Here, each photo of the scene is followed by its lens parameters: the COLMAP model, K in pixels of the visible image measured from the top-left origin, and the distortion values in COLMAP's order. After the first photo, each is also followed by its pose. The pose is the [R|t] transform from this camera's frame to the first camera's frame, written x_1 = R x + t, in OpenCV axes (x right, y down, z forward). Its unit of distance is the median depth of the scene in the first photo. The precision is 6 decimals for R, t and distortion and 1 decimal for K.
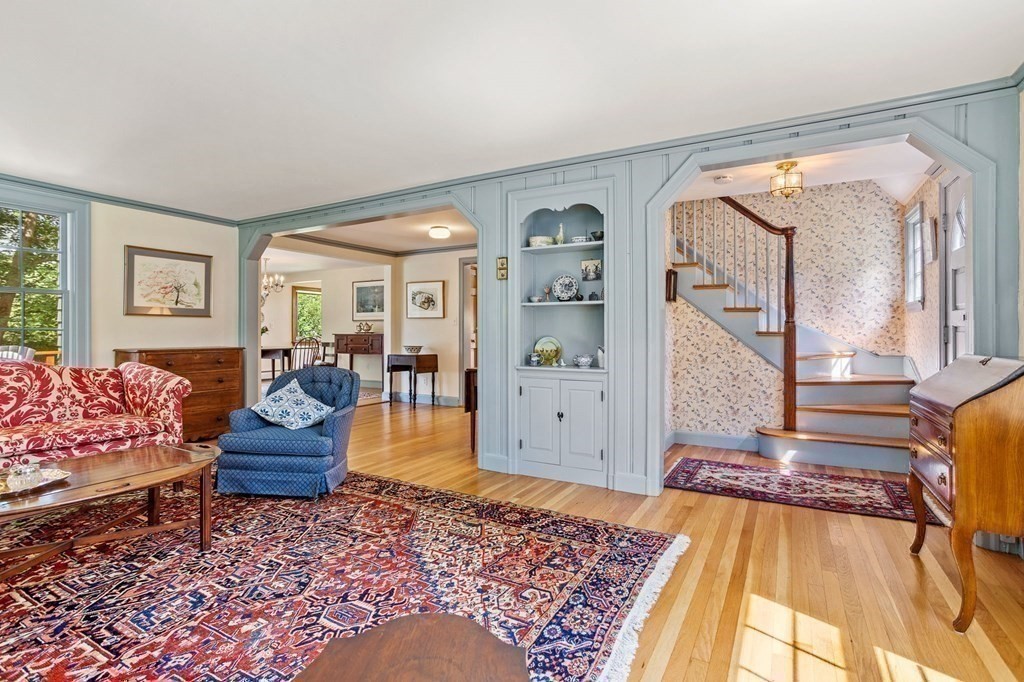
lens RADIAL K [[500.5, 0, 509.1], [0, 500.5, 331.4], [0, 0, 1]] dist [-0.040545, 0.025333]
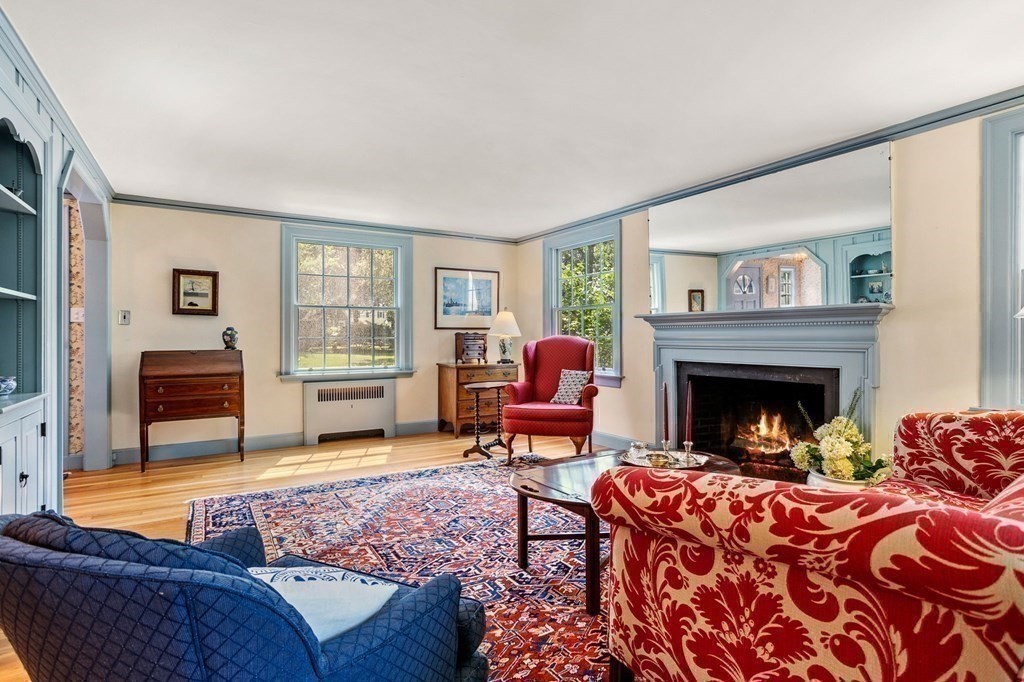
lens RADIAL K [[511.8, 0, 510.7], [0, 511.8, 331.2], [0, 0, 1]] dist [-0.042239, 0.027706]
pose [[-0.876965, 0.007090, 0.480503, -0.604785], [0.002187, 0.999940, -0.010762, -0.001454], [-0.480550, -0.008387, -0.876927, 1.061500]]
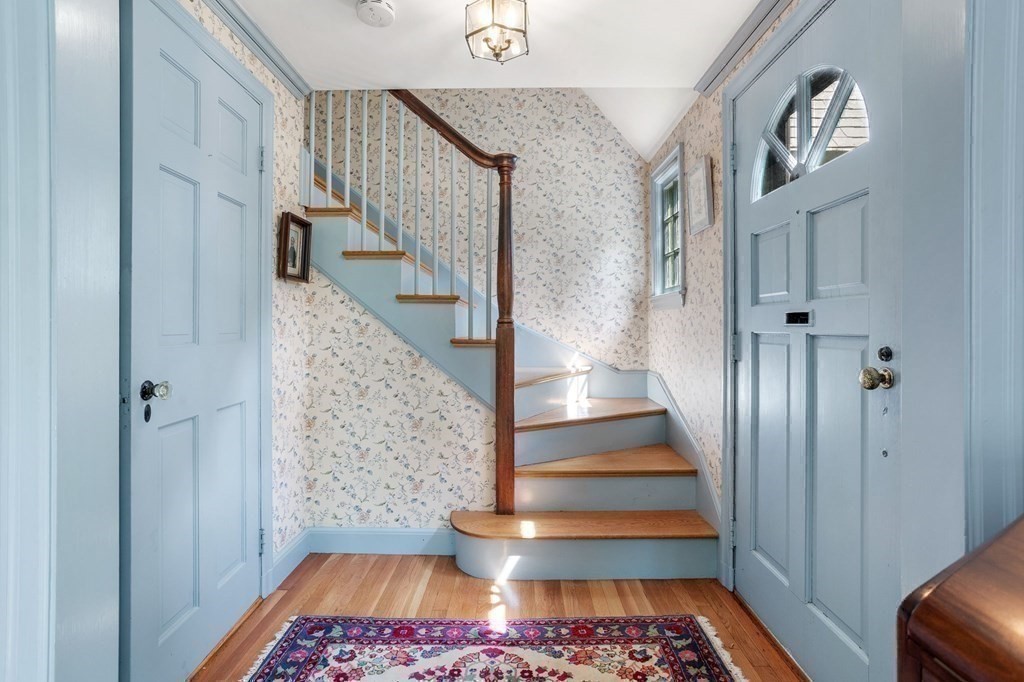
lens RADIAL K [[511.8, 0, 510.7], [0, 511.8, 331.2], [0, 0, 1]] dist [-0.042239, 0.027706]
pose [[0.875306, -0.000753, 0.483569, 0.292692], [-0.001932, 0.999985, 0.005053, -0.012095], [-0.483566, -0.005357, 0.875292, 0.489934]]
